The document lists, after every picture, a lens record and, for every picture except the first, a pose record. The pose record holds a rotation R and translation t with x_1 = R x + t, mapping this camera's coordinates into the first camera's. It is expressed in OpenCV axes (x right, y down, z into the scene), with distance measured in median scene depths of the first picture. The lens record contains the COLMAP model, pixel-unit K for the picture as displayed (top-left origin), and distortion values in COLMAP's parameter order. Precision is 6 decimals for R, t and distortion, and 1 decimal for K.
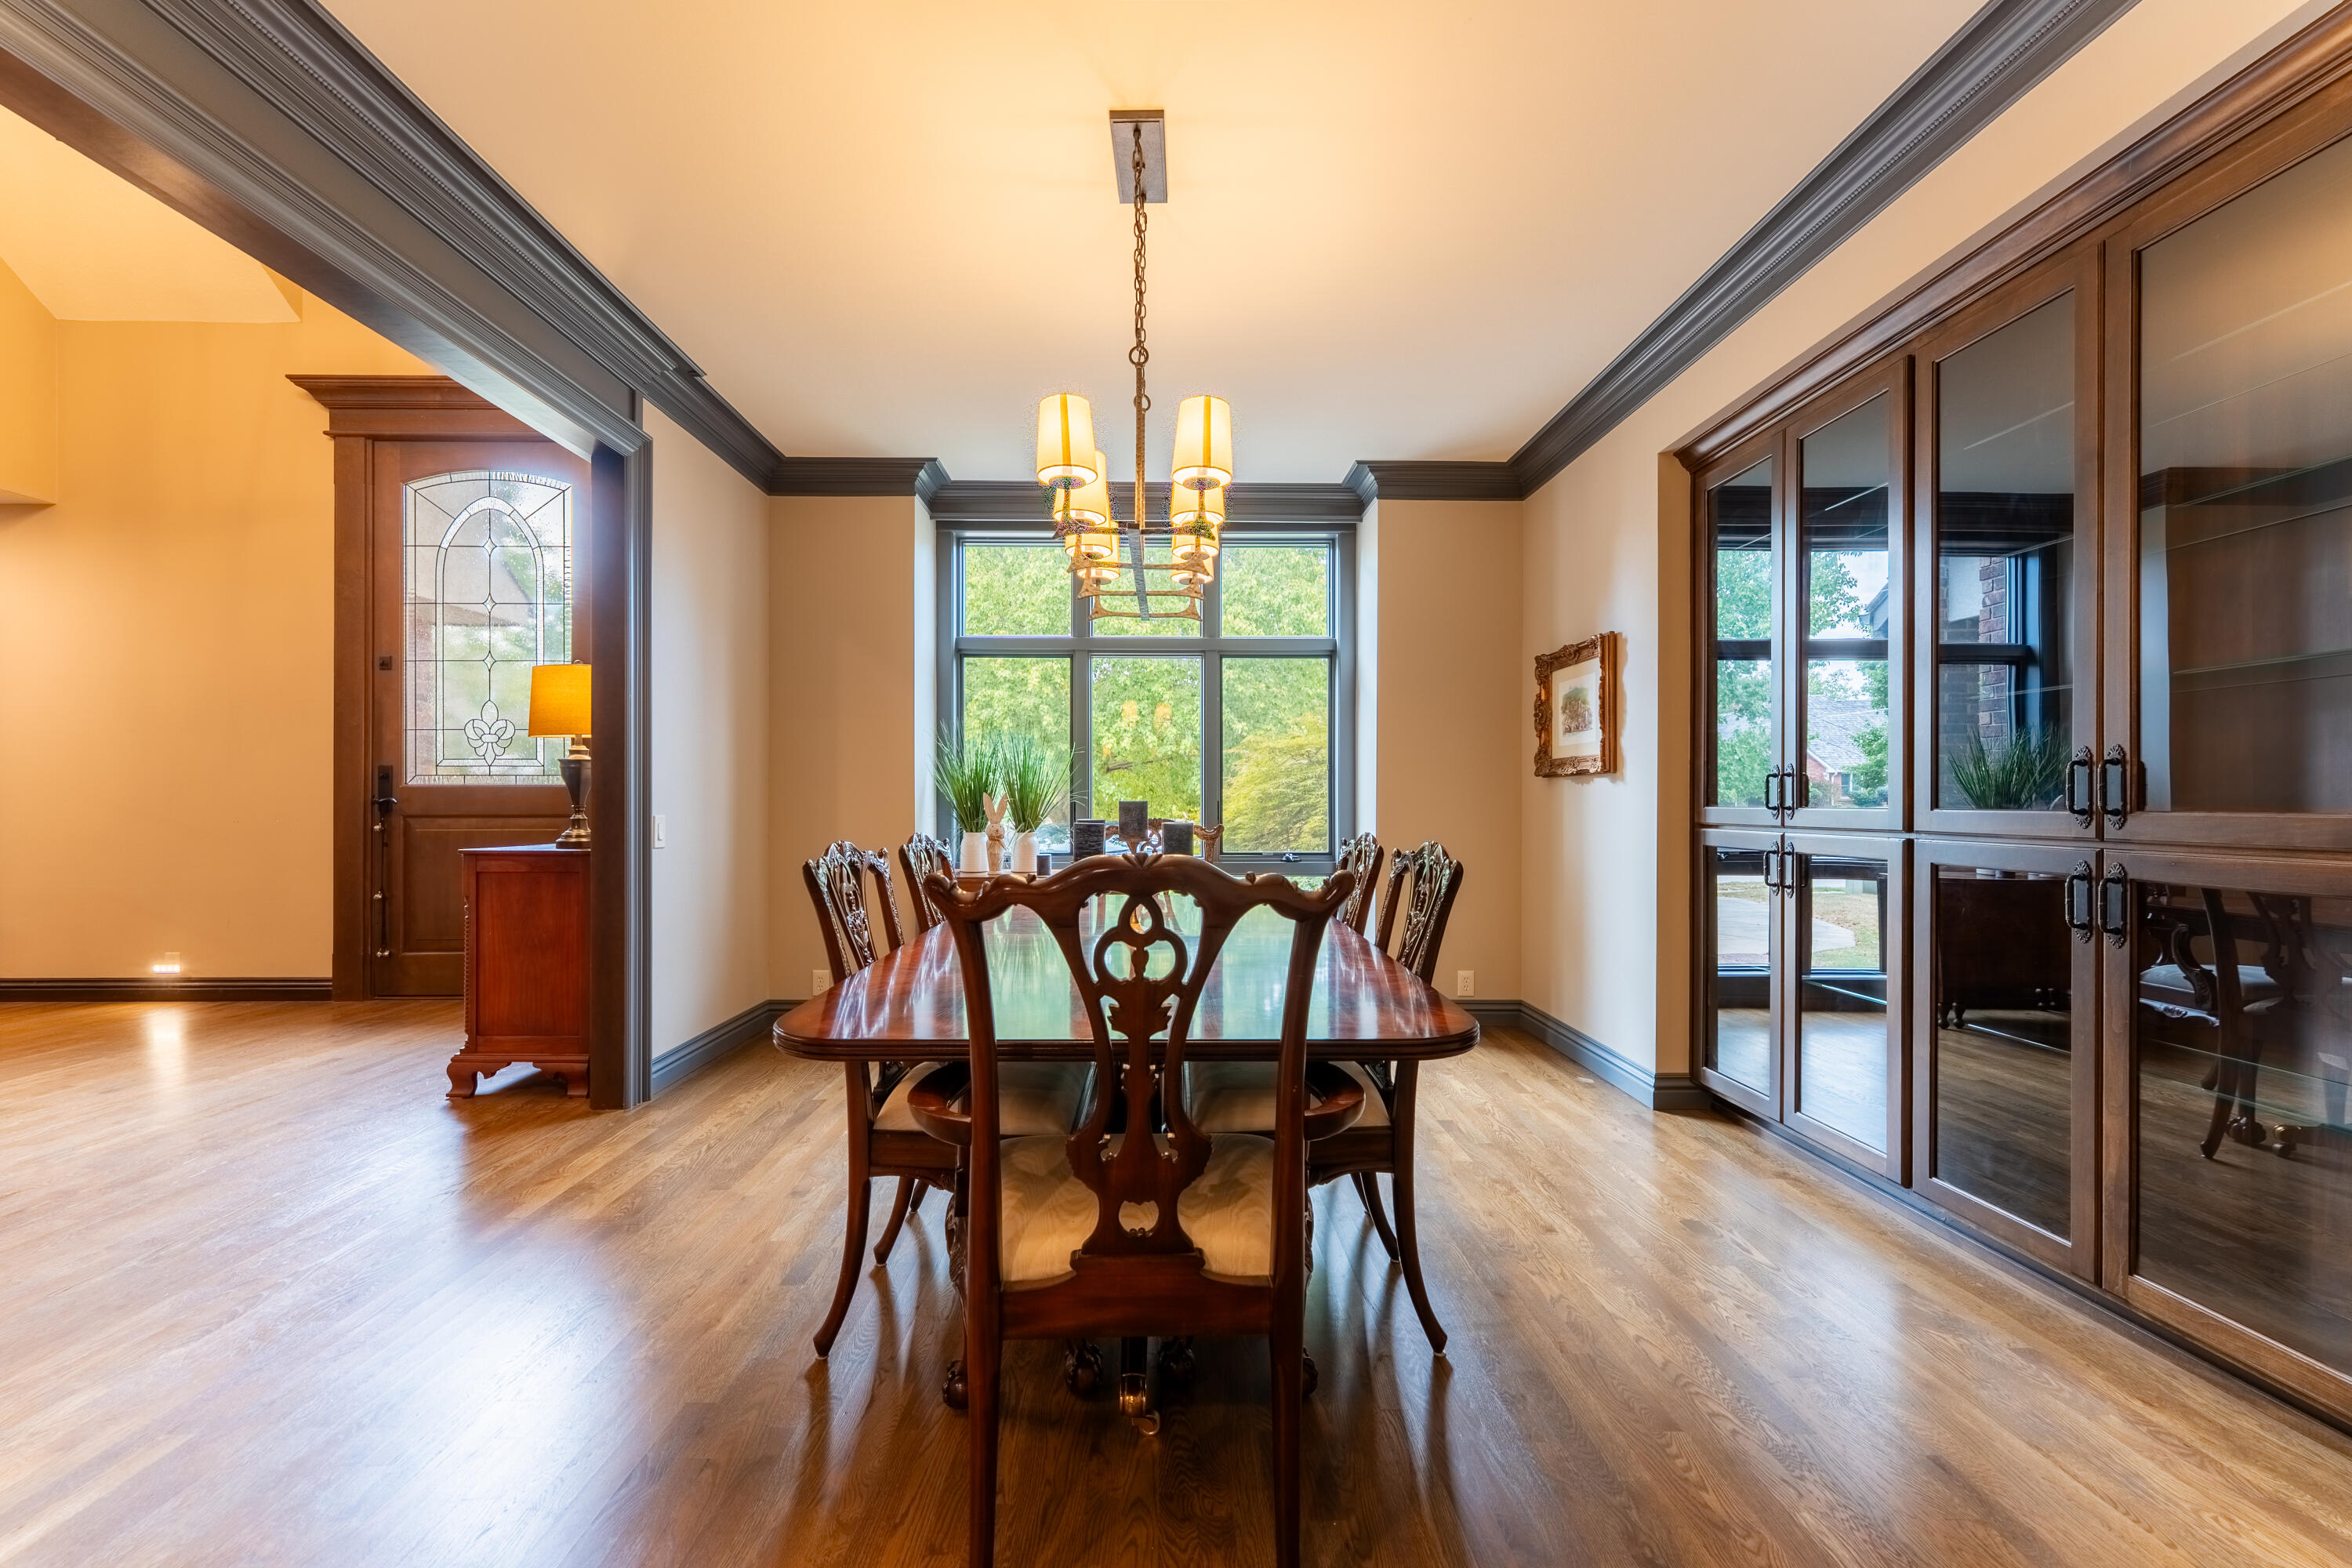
lens RADIAL K [[950.4, 0, 1163.7], [0, 950.4, 797.8], [0, 0, 1]] dist [0.000891, -0.000554]
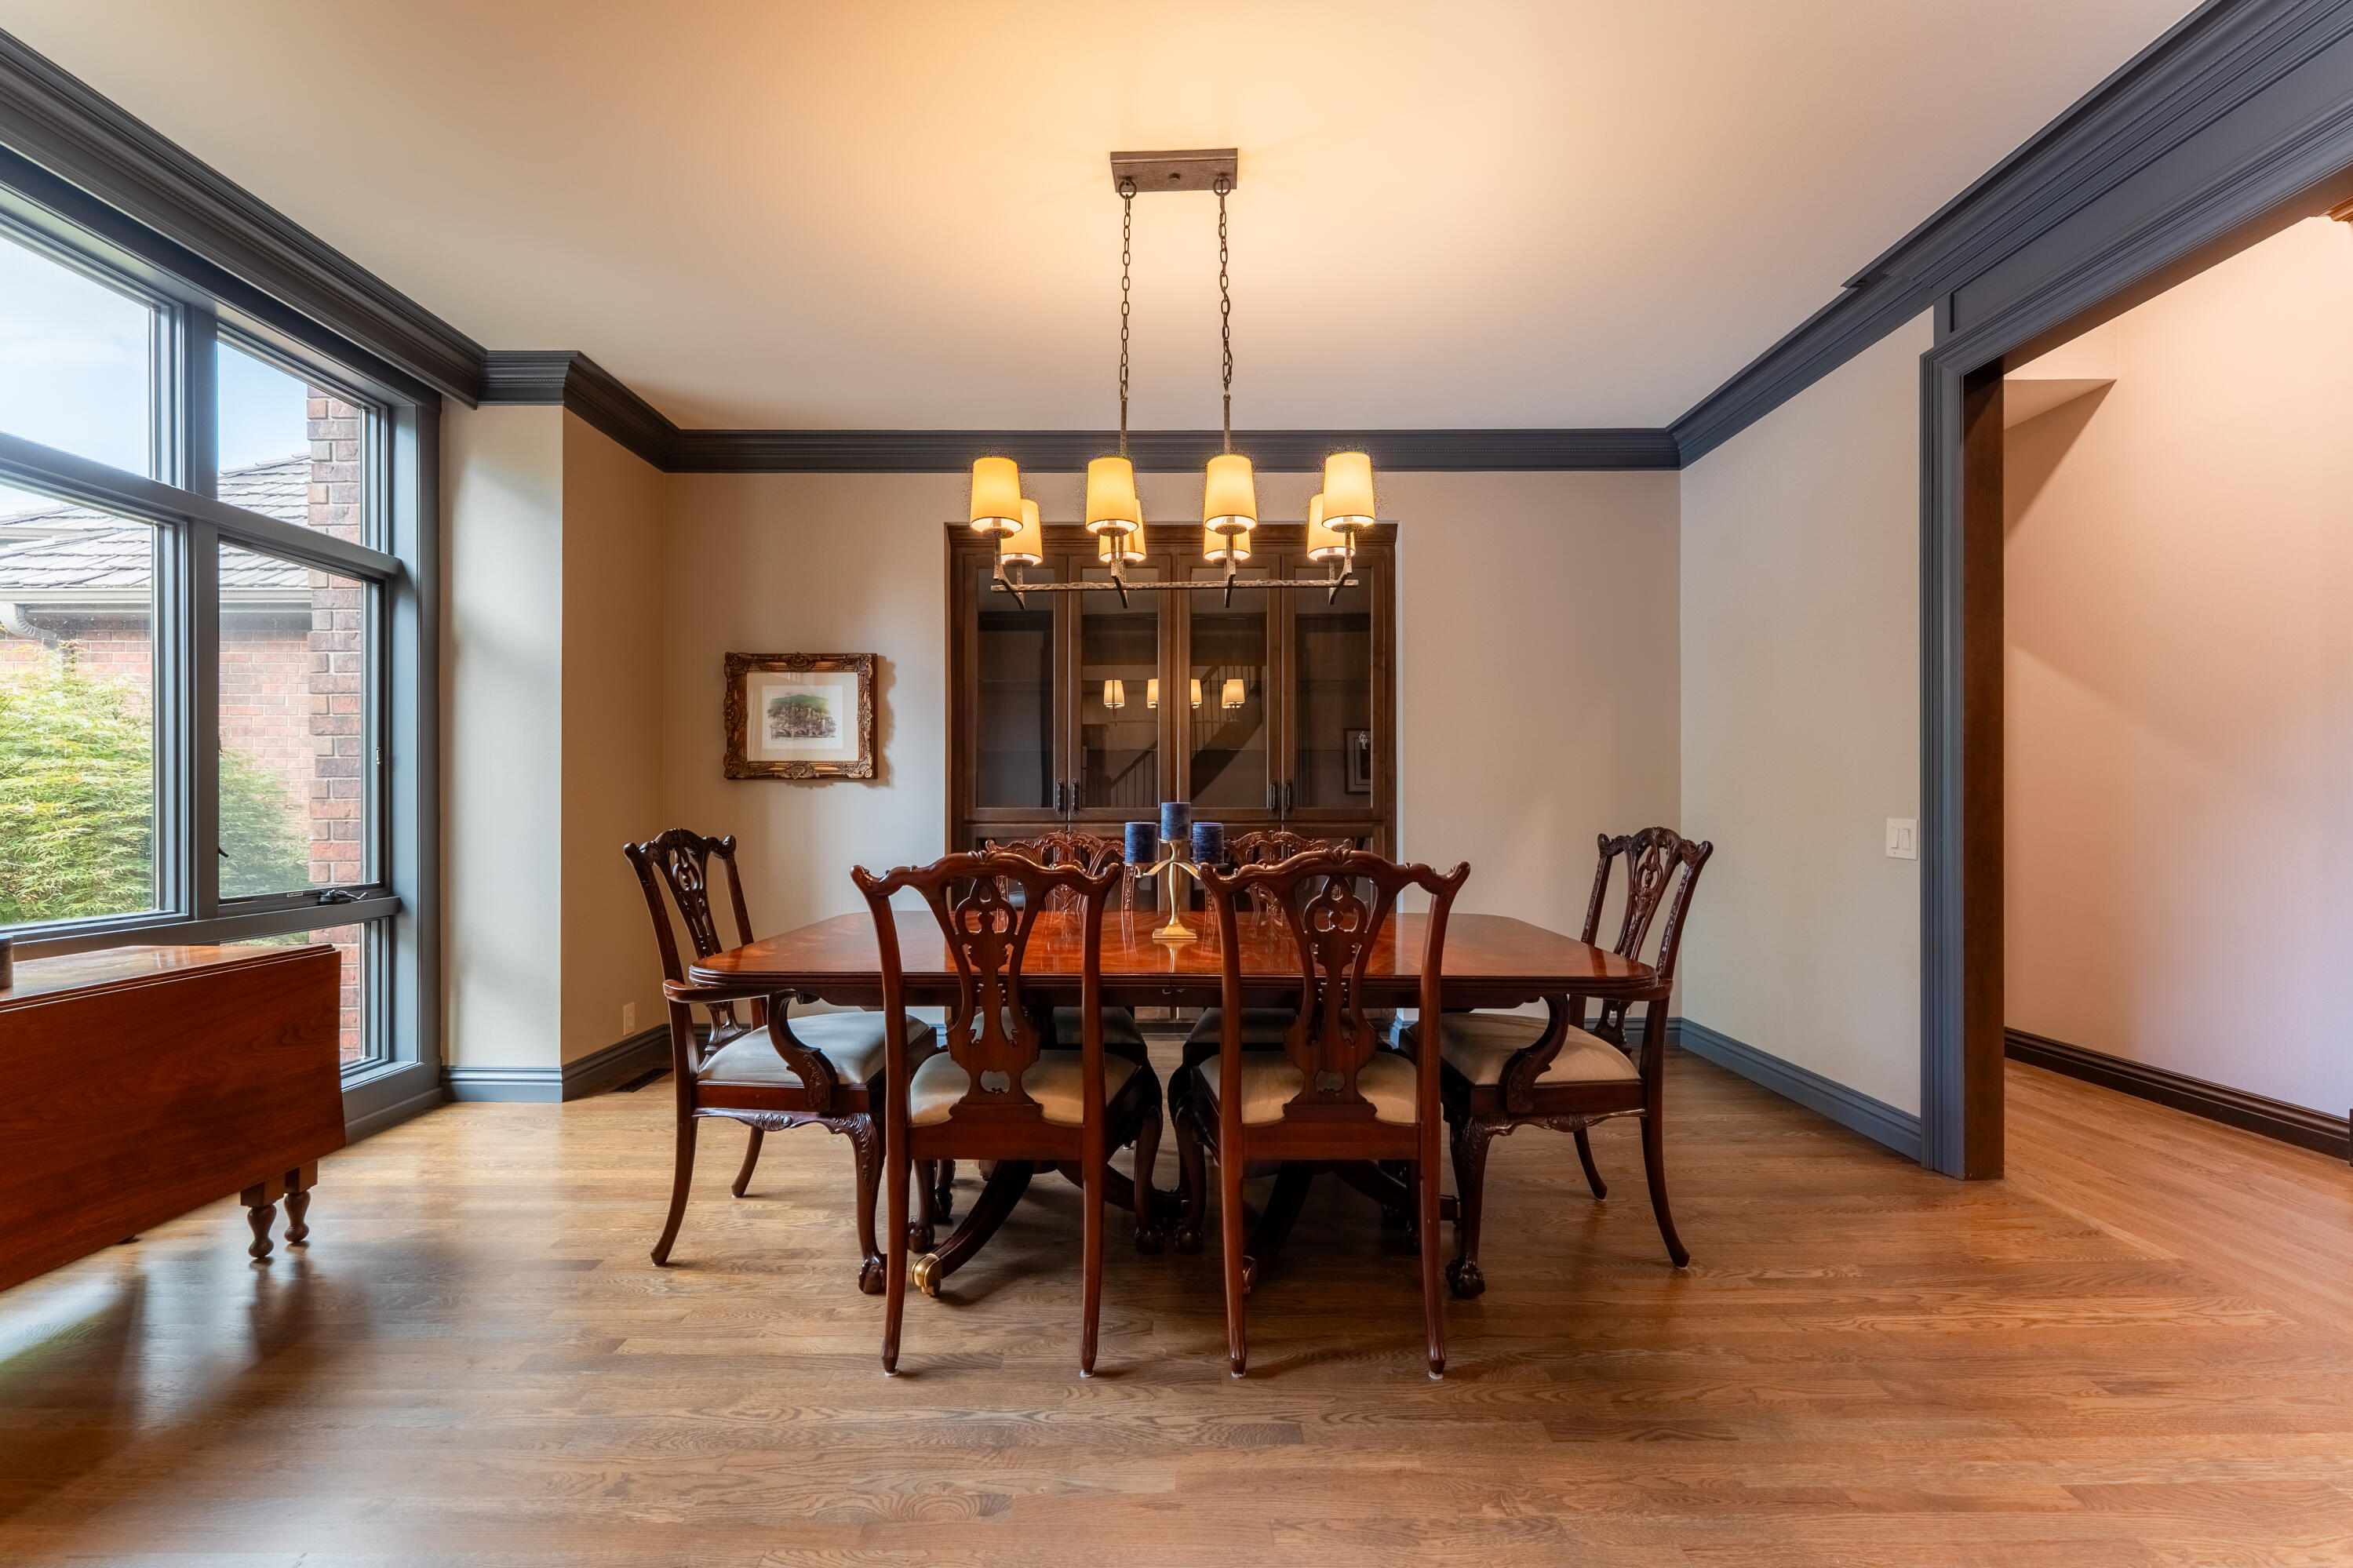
lens RADIAL K [[962.1, 0, 1181.9], [0, 962.1, 800.7], [0, 0, 1]] dist [0.002851, -0.000040]
pose [[0.007799, 0.005409, 0.999955, -0.722496], [-0.000623, 0.999985, -0.005404, 0.006543], [-0.999969, -0.000581, 0.007802, 0.675632]]
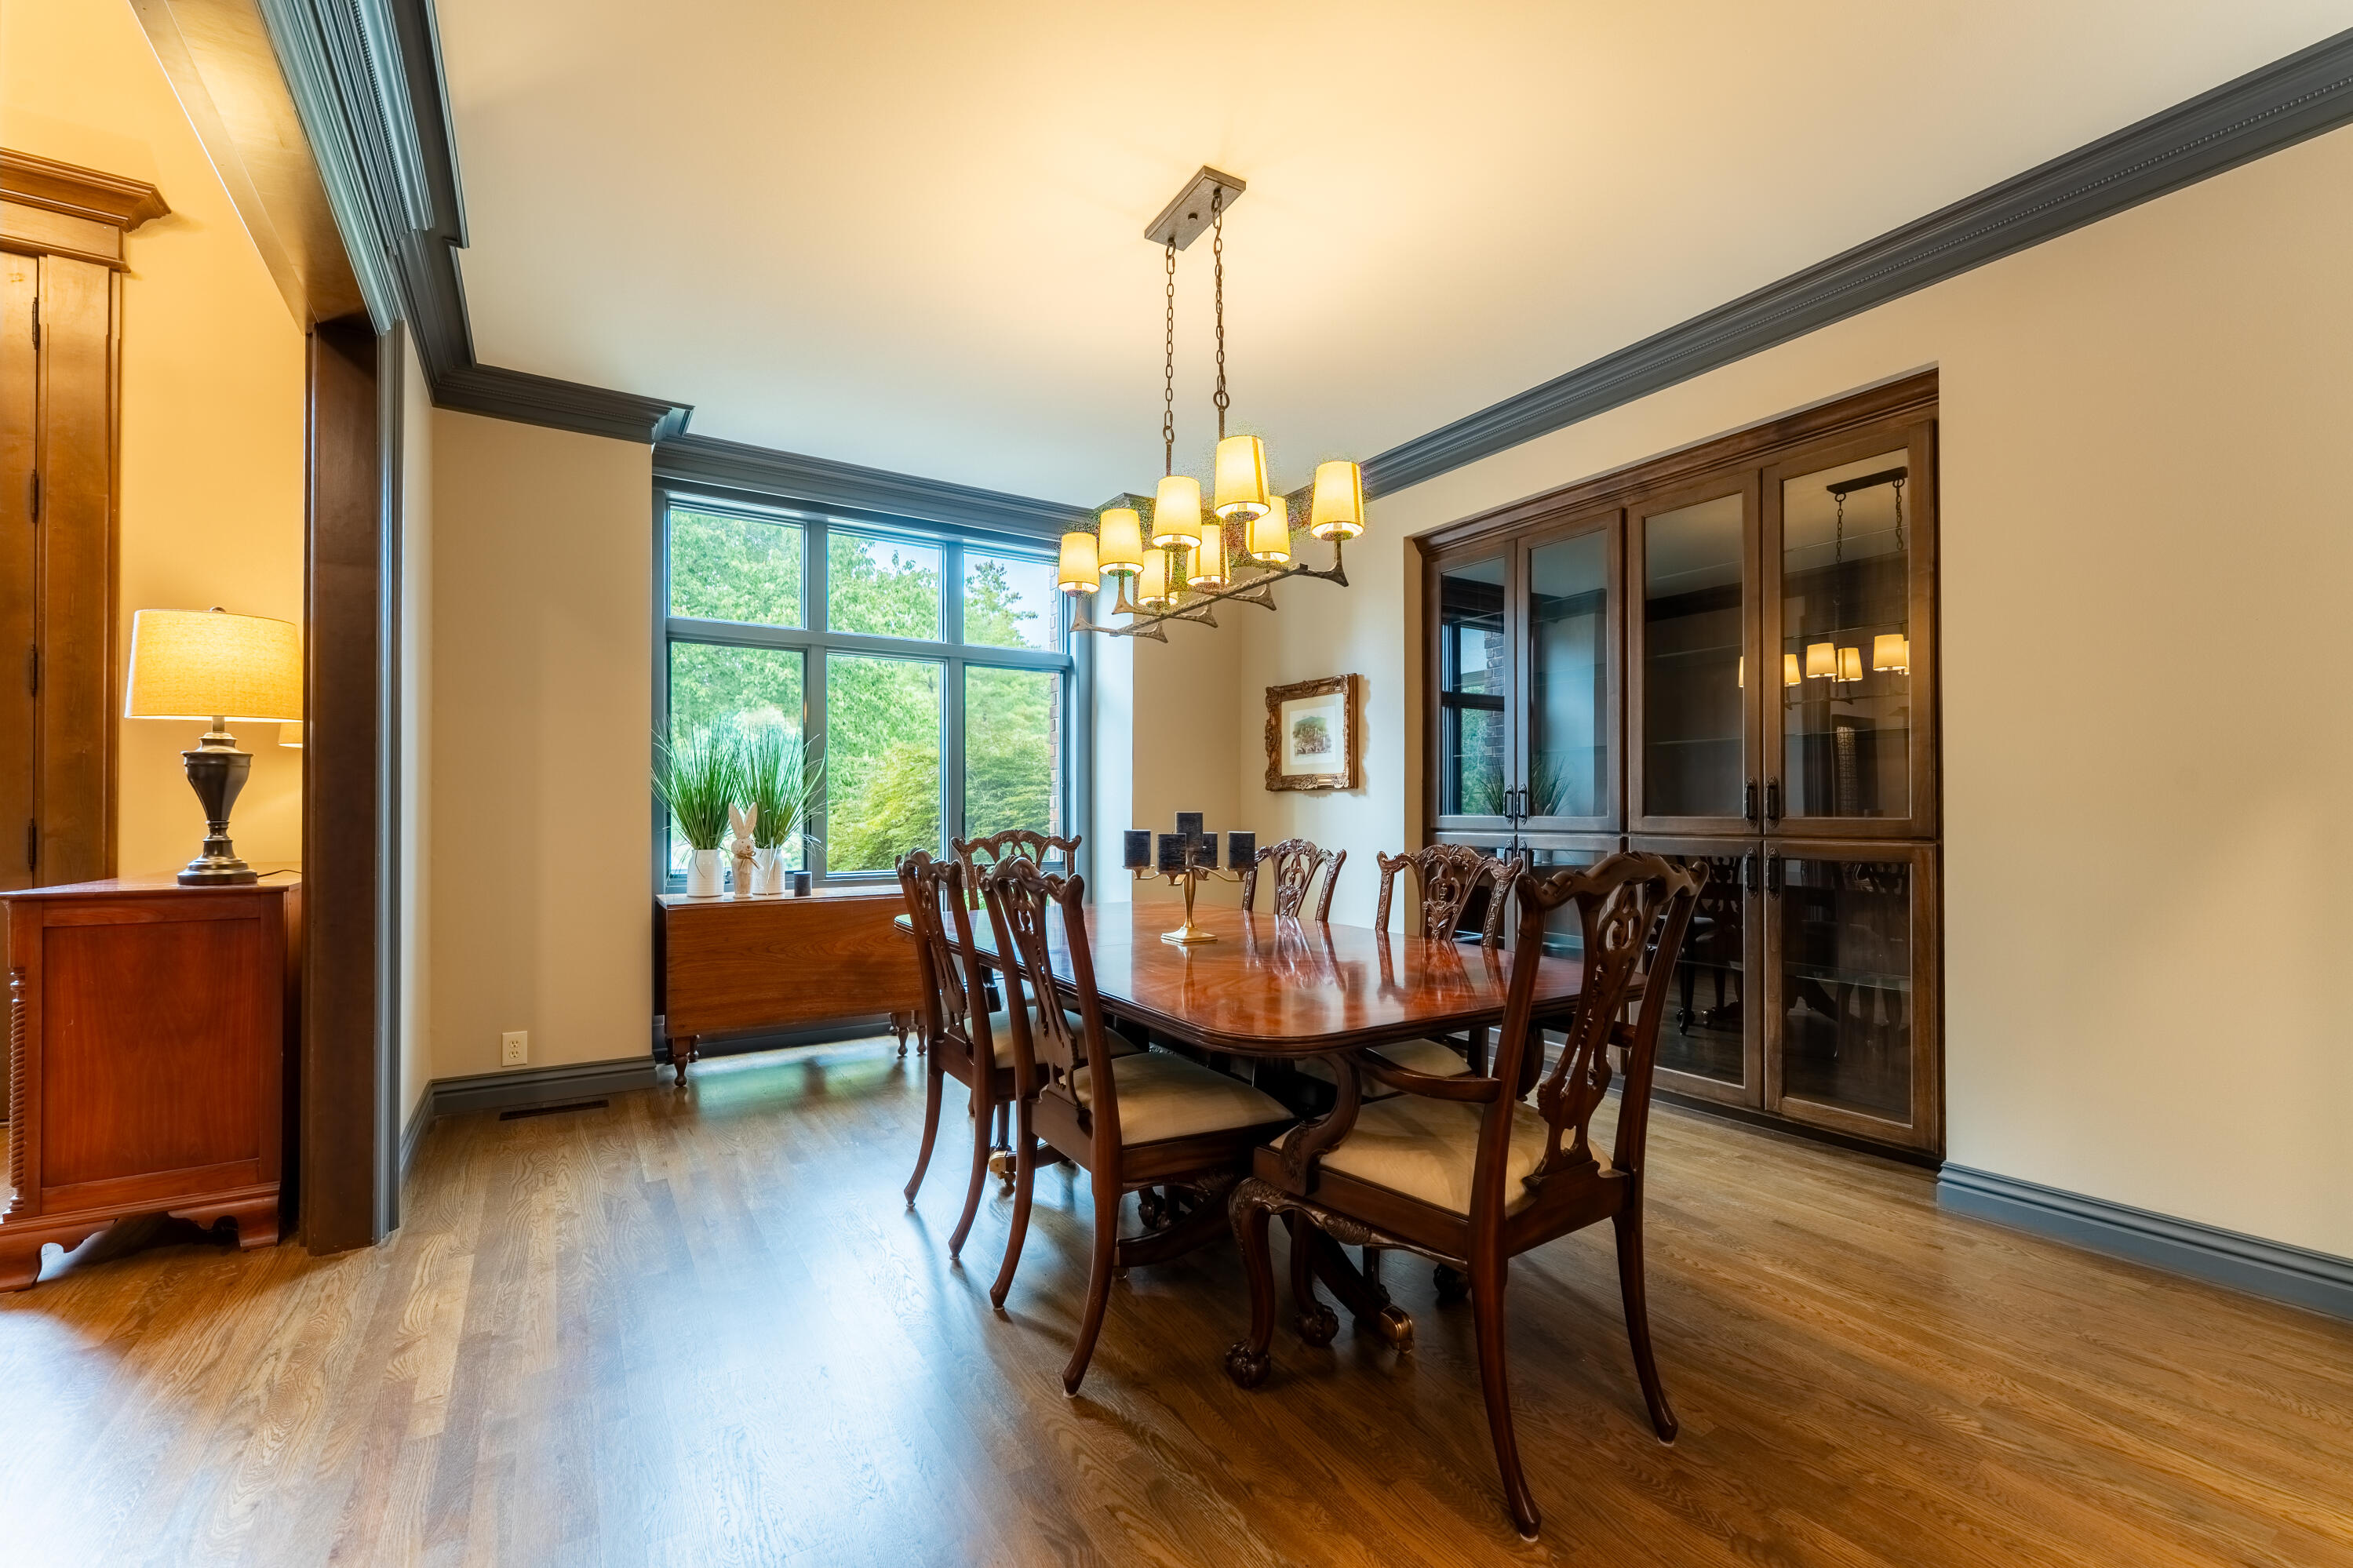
lens RADIAL K [[968.7, 0, 1167.3], [0, 968.7, 800.2], [0, 0, 1]] dist [0.000086, -0.000325]
pose [[0.853674, 0.003899, 0.520794, -0.419829], [-0.000107, 0.999973, -0.007312, -0.001905], [-0.520808, 0.006186, 0.853651, 0.061384]]
